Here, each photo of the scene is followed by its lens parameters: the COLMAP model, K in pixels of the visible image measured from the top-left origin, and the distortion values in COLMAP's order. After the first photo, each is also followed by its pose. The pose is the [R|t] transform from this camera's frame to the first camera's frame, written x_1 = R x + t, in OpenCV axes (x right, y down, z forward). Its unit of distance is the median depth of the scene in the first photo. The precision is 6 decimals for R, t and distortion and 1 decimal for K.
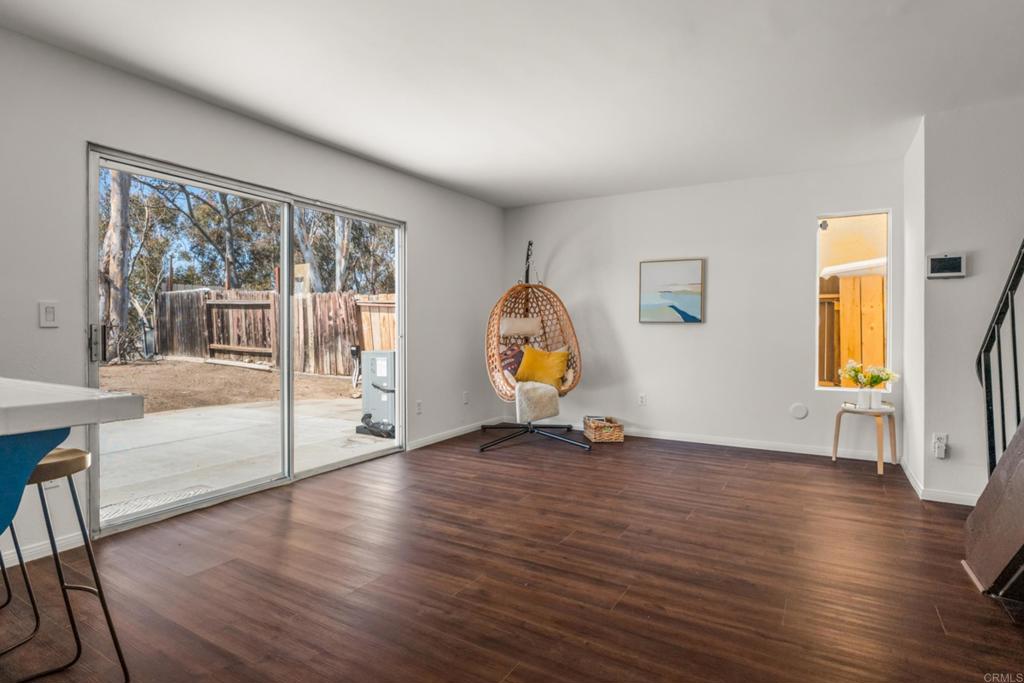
lens RADIAL K [[538.3, 0, 512.0], [0, 538.3, 341.5], [0, 0, 1]] dist [-0.003934, -0.000479]
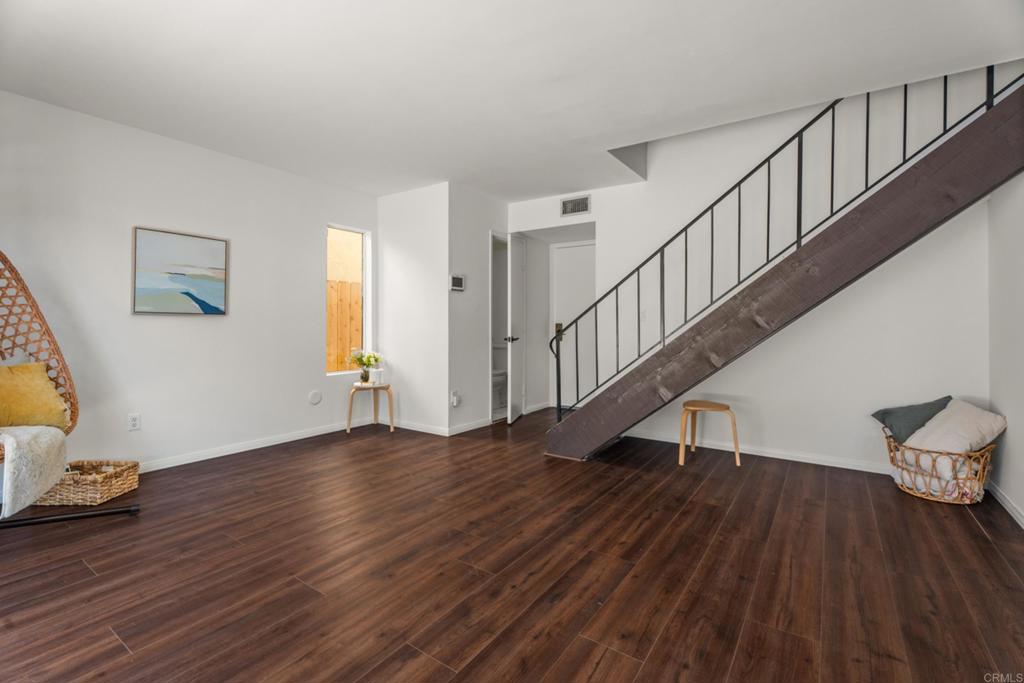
lens RADIAL K [[455.1, 0, 512.0], [0, 455.1, 341.5], [0, 0, 1]] dist [-0.001251, 0.000211]
pose [[0.076912, -0.038950, 0.996277, -0.579505], [0.019480, 0.999105, 0.037557, -0.019606], [-0.996848, 0.016519, 0.077602, 0.850226]]
